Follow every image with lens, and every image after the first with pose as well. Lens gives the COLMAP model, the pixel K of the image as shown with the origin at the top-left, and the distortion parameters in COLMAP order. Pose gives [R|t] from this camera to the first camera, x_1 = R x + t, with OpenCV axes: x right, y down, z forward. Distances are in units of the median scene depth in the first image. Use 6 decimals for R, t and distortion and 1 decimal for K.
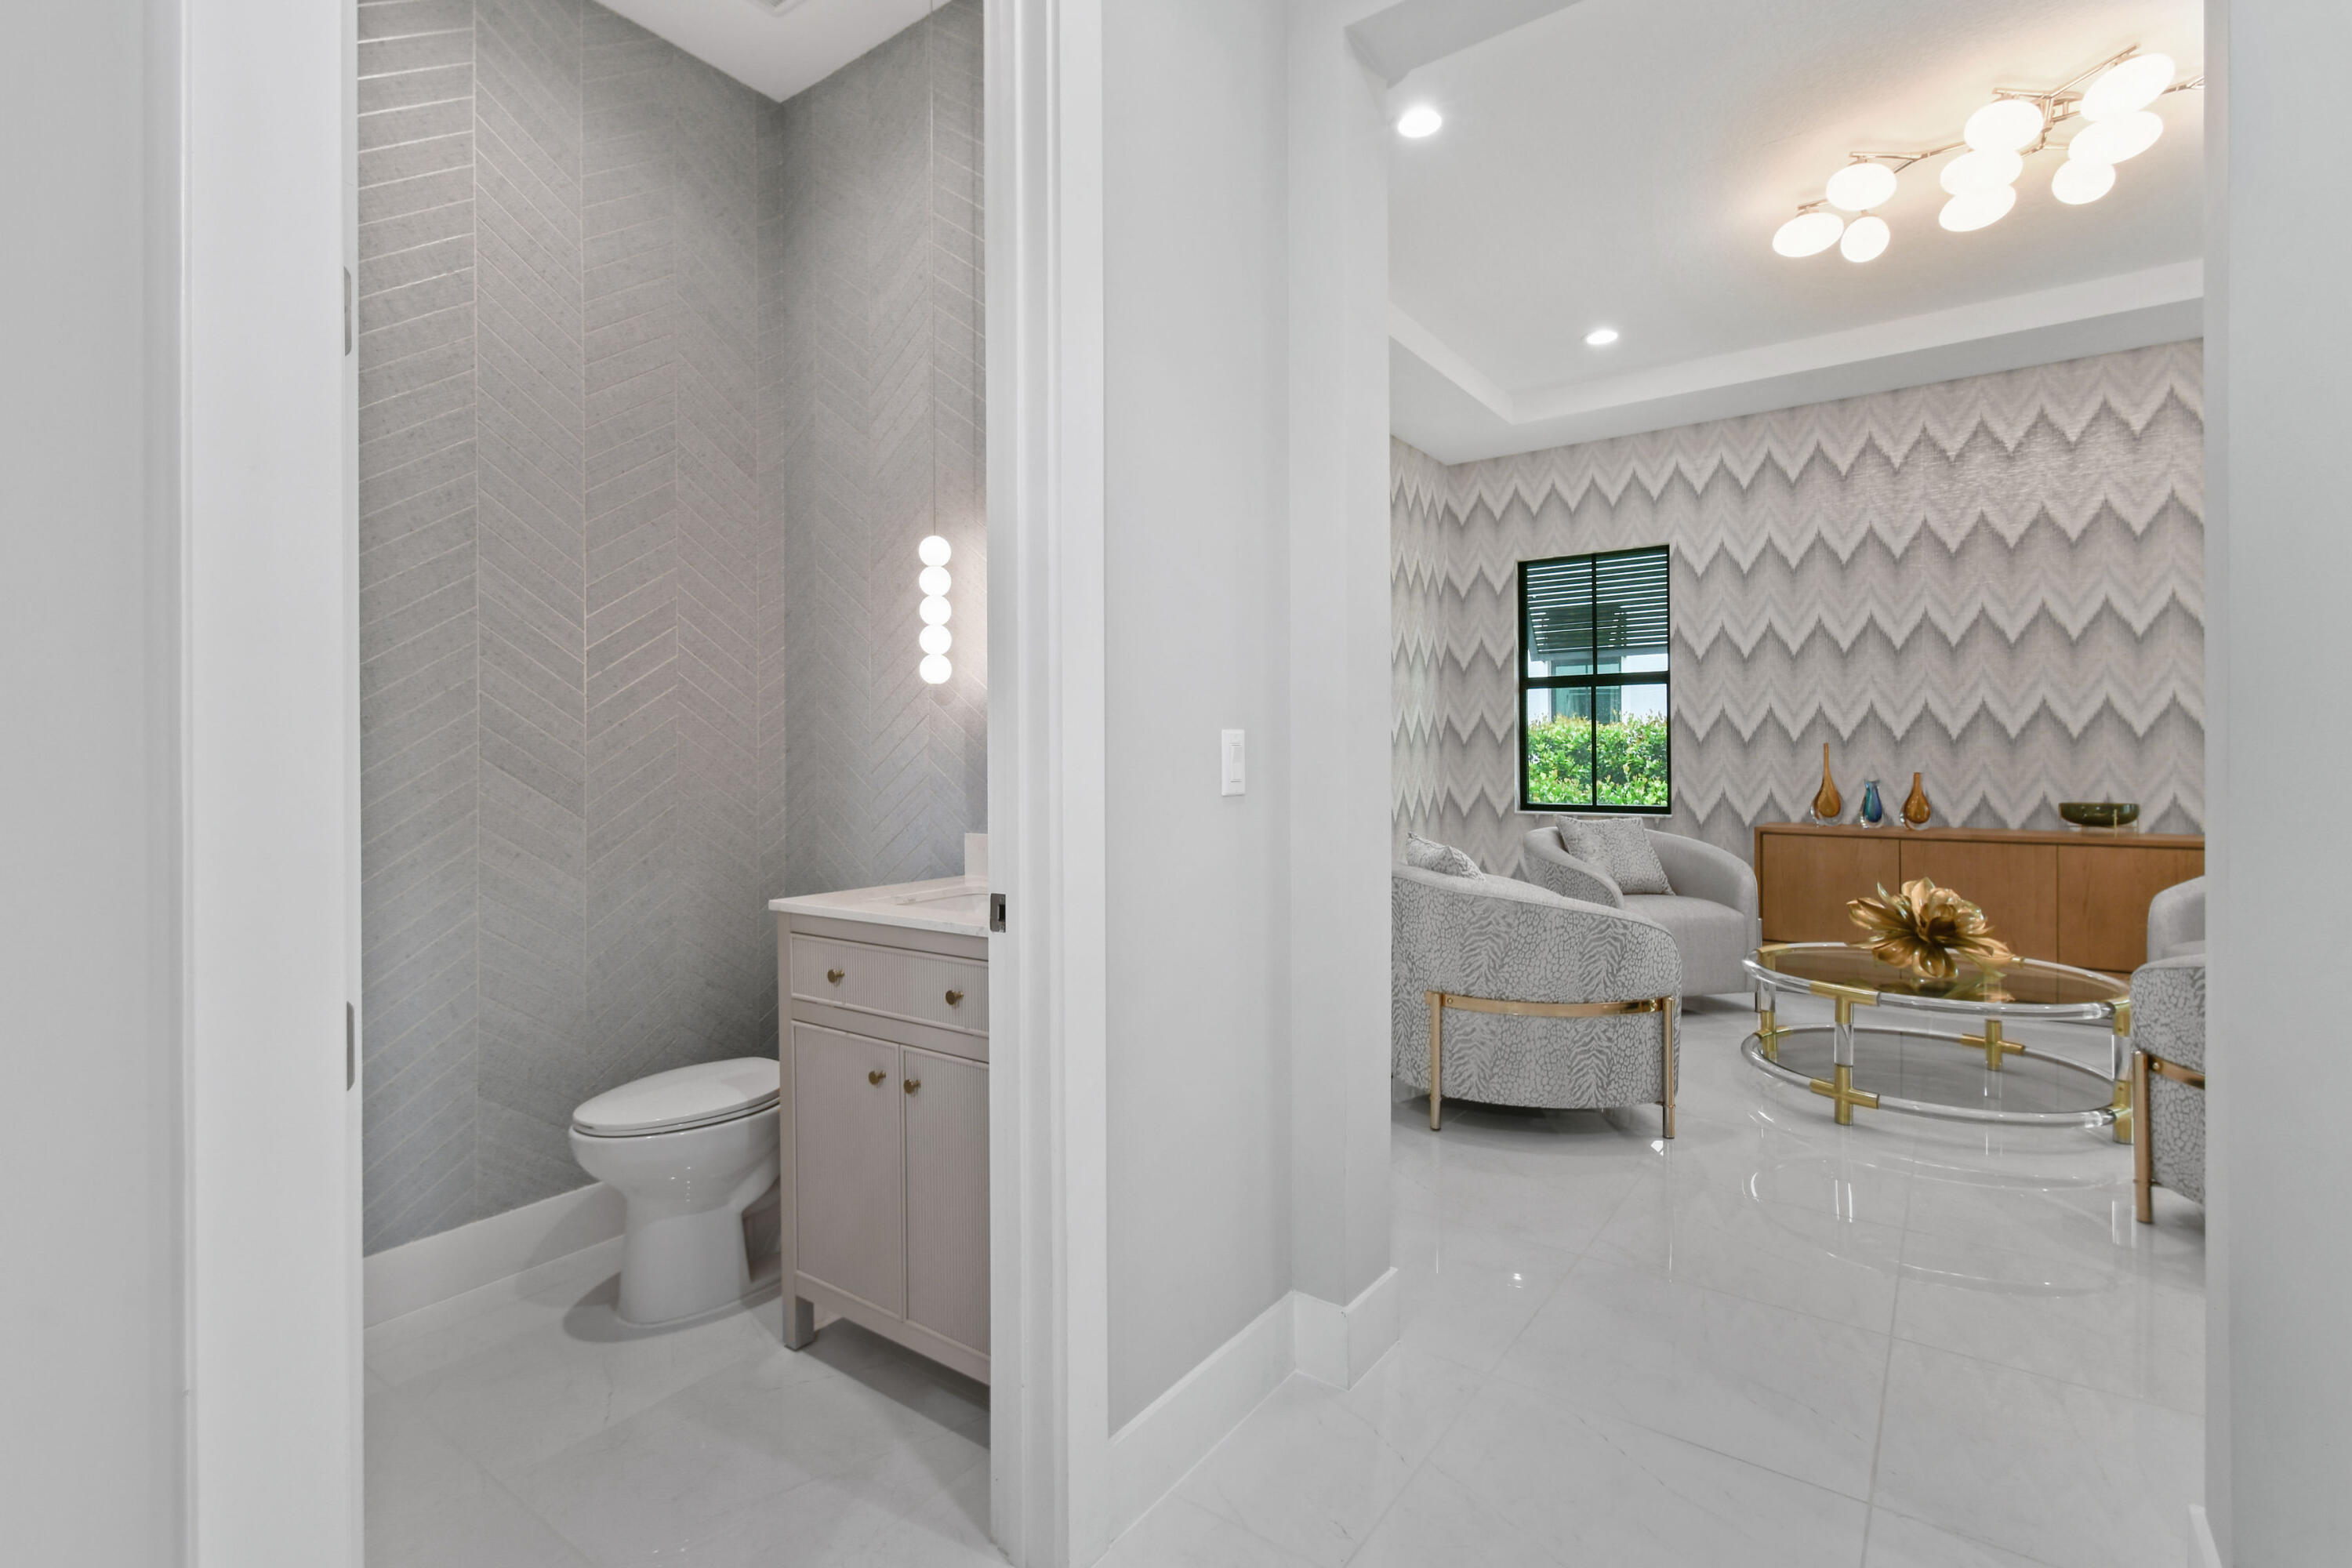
lens RADIAL K [[1051.1, 0, 1202.6], [0, 1051.1, 758.0], [0, 0, 1]] dist [0.009062, -0.003307]
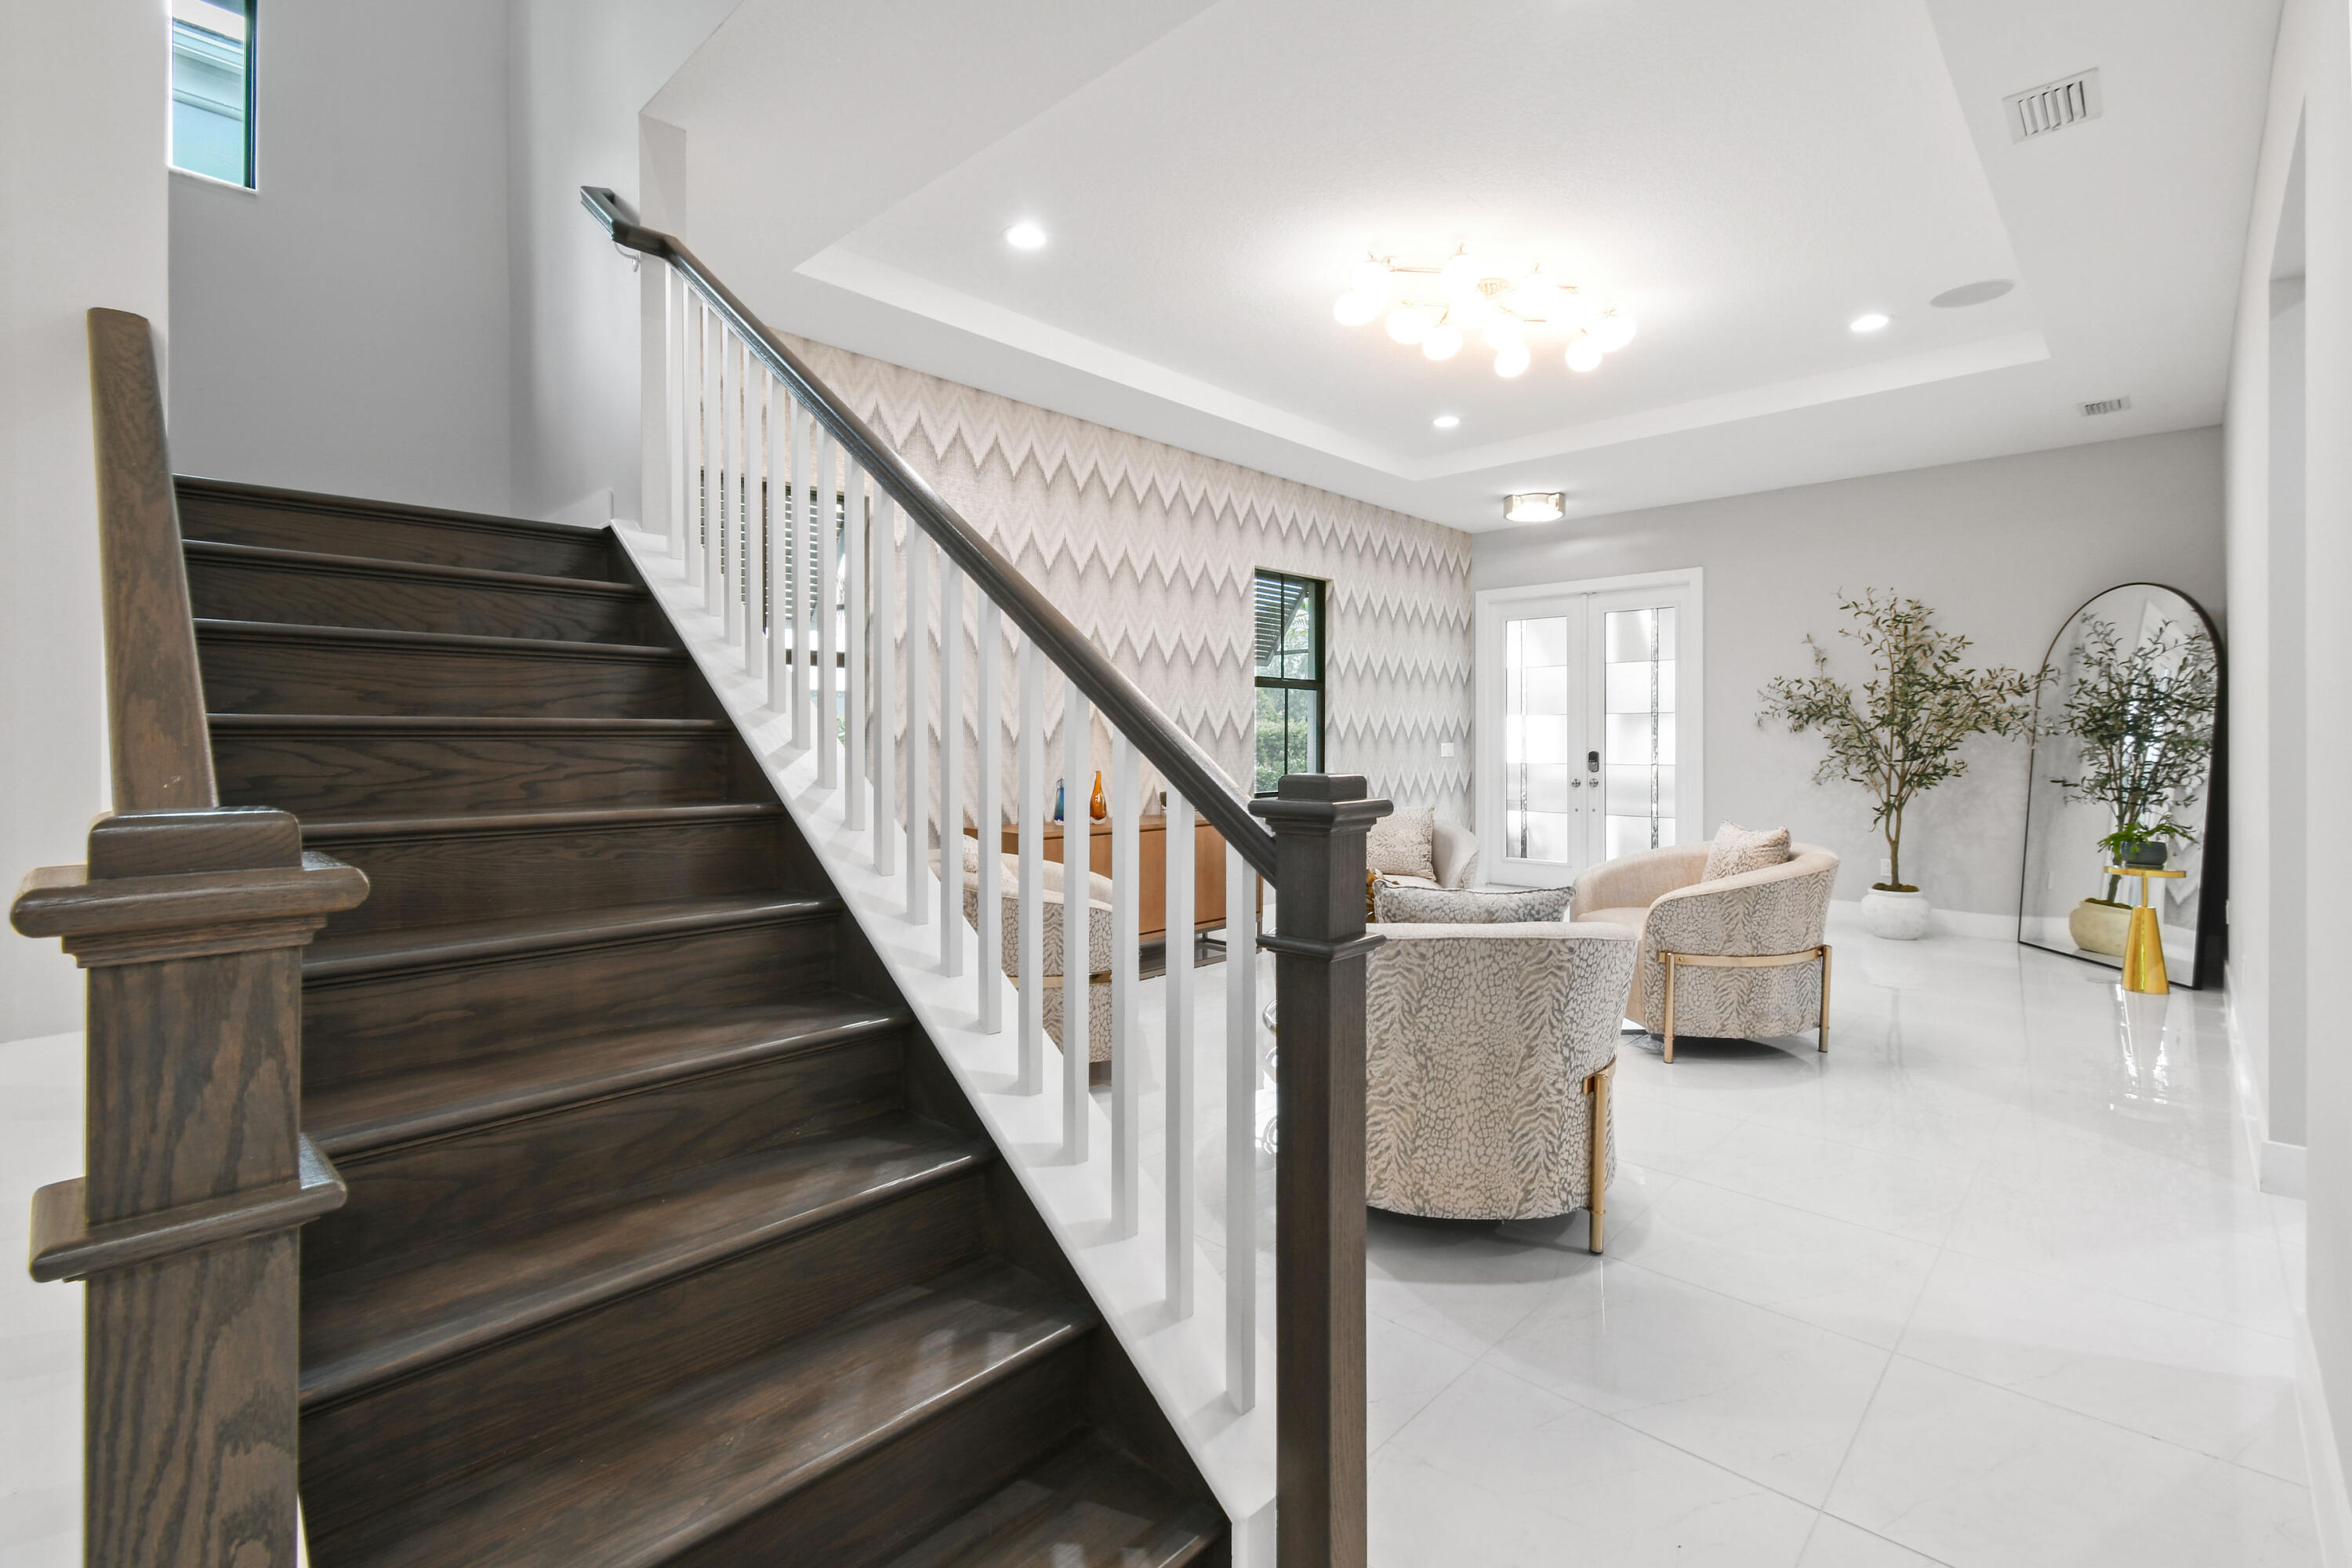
lens RADIAL K [[1051.1, 0, 1210.1], [0, 1051.1, 744.4], [0, 0, 1]] dist [0.009062, -0.003307]
pose [[0.142373, -0.001348, 0.989812, -0.374435], [-0.003384, 0.999993, 0.001849, -0.014720], [-0.989807, -0.003613, 0.142368, 0.700754]]
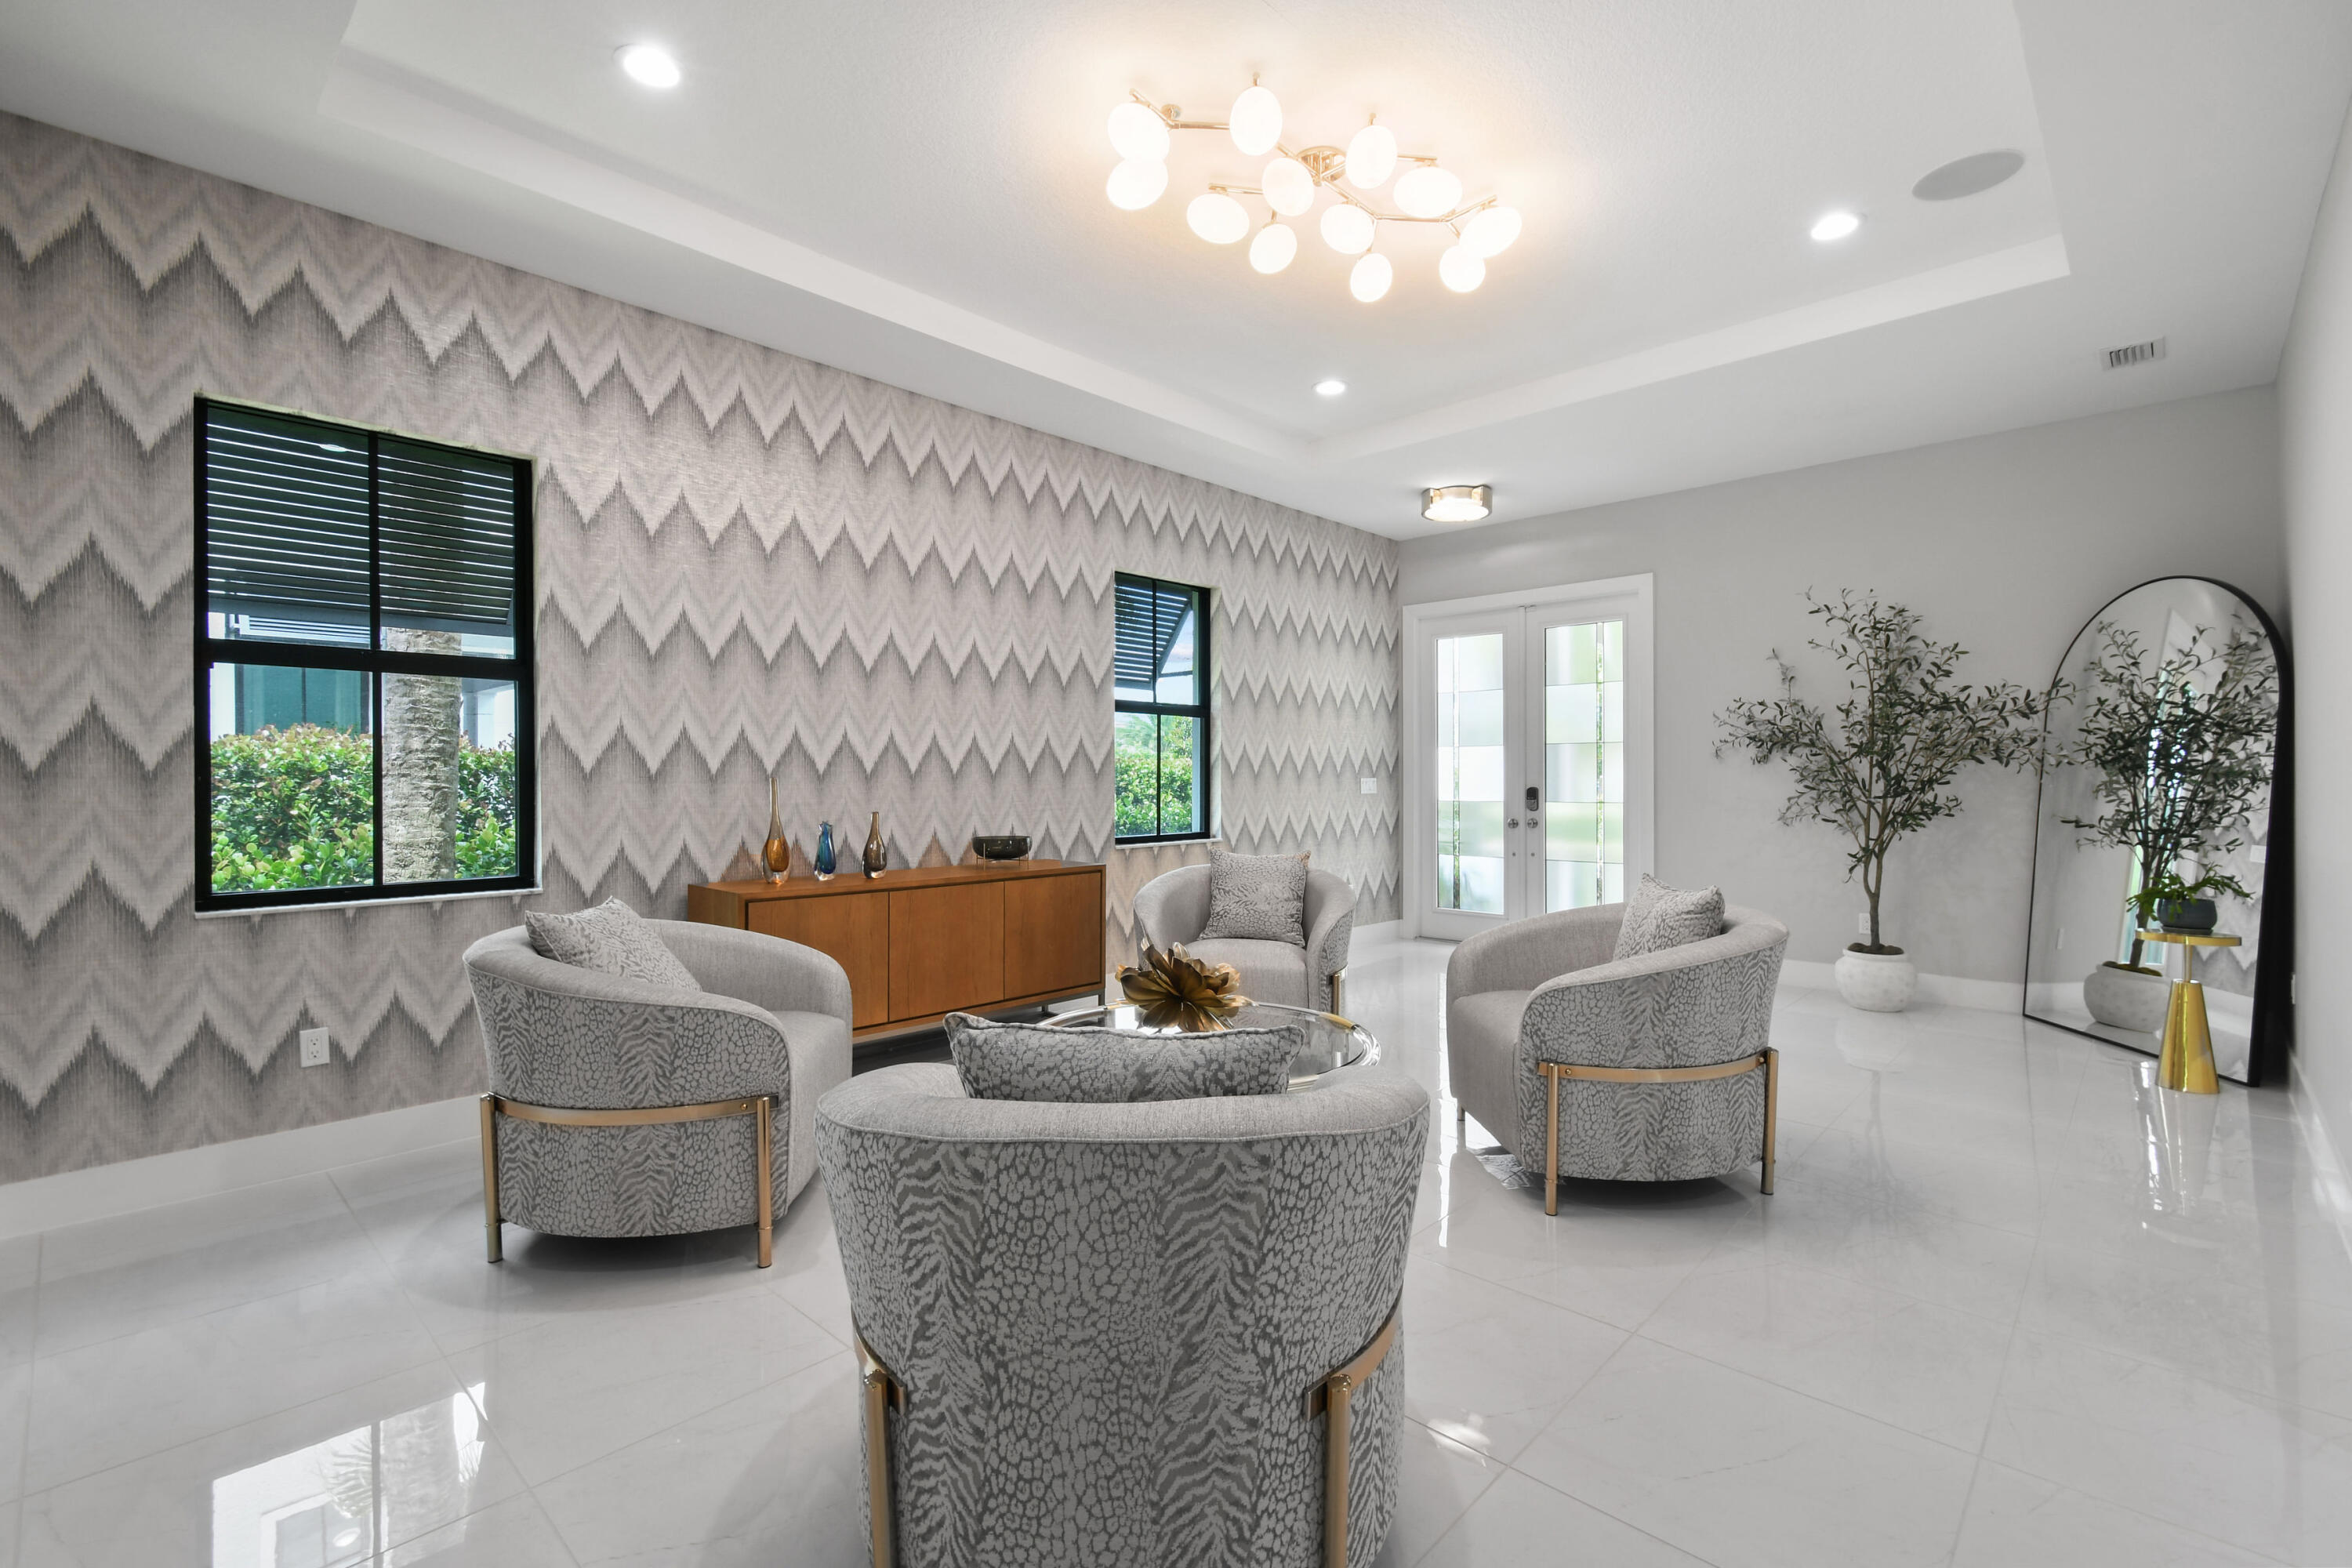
lens RADIAL K [[1051.1, 0, 1198.6], [0, 1051.1, 774.8], [0, 0, 1]] dist [0.009062, -0.003307]
pose [[0.137908, 0.003827, 0.990438, -0.144120], [-0.000544, 0.999993, -0.003788, -0.013735], [-0.990445, -0.000016, 0.137909, 0.592246]]
